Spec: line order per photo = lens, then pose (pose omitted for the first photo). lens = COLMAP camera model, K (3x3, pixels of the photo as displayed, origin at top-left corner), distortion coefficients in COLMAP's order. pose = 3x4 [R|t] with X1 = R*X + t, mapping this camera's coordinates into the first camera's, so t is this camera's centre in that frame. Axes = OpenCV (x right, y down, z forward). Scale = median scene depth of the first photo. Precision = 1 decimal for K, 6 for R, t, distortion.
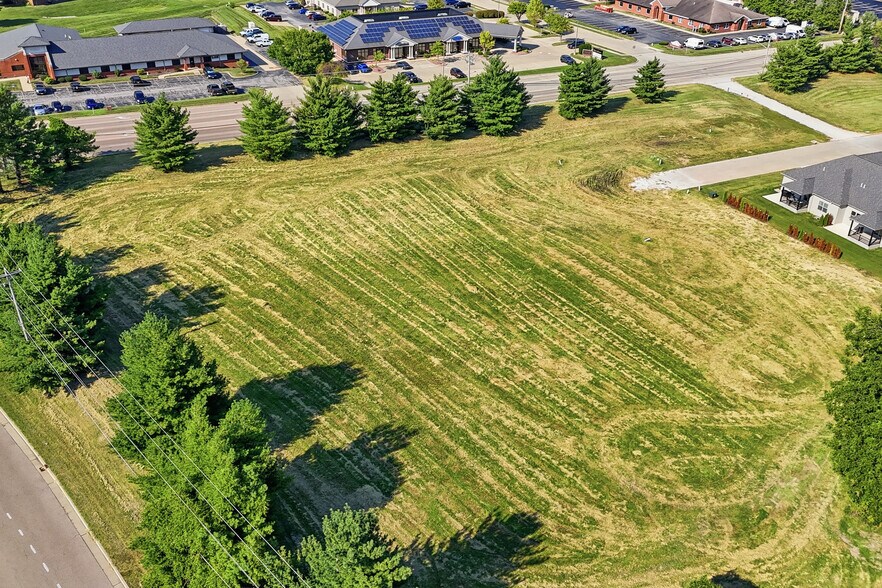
lens RADIAL K [[787.1, 0, 435.9], [0, 787.1, 293.2], [0, 0, 1]] dist [0.094385, -0.118155]
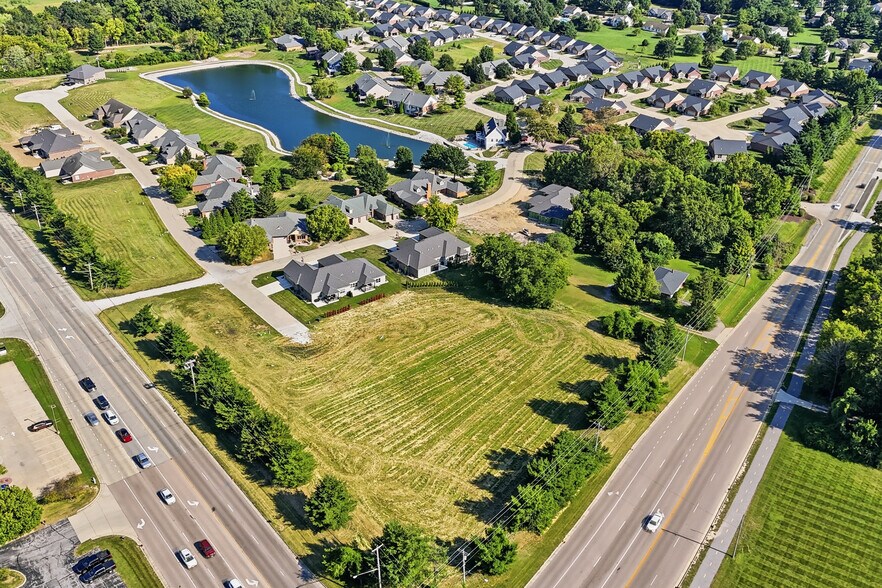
lens RADIAL K [[832.4, 0, 428.3], [0, 832.4, 273.7], [0, 0, 1]] dist [0.153455, -0.358055]
pose [[-0.206932, -0.456095, 0.865538, -1.690150], [0.480117, 0.723493, 0.496030, -1.304569], [-0.852447, 0.518204, 0.069265, 0.713235]]
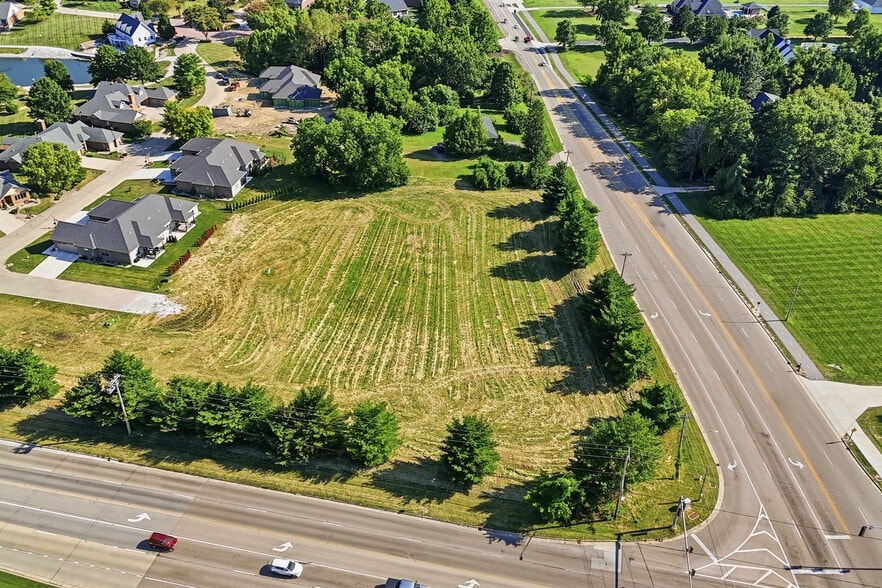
lens RADIAL K [[788.3, 0, 447.7], [0, 788.3, 295.9], [0, 0, 1]] dist [0.102011, -0.164944]
pose [[-0.787302, -0.370737, 0.492656, -0.898398], [0.273056, 0.506751, 0.817707, -1.361065], [-0.552808, 0.778305, -0.297734, 1.424965]]
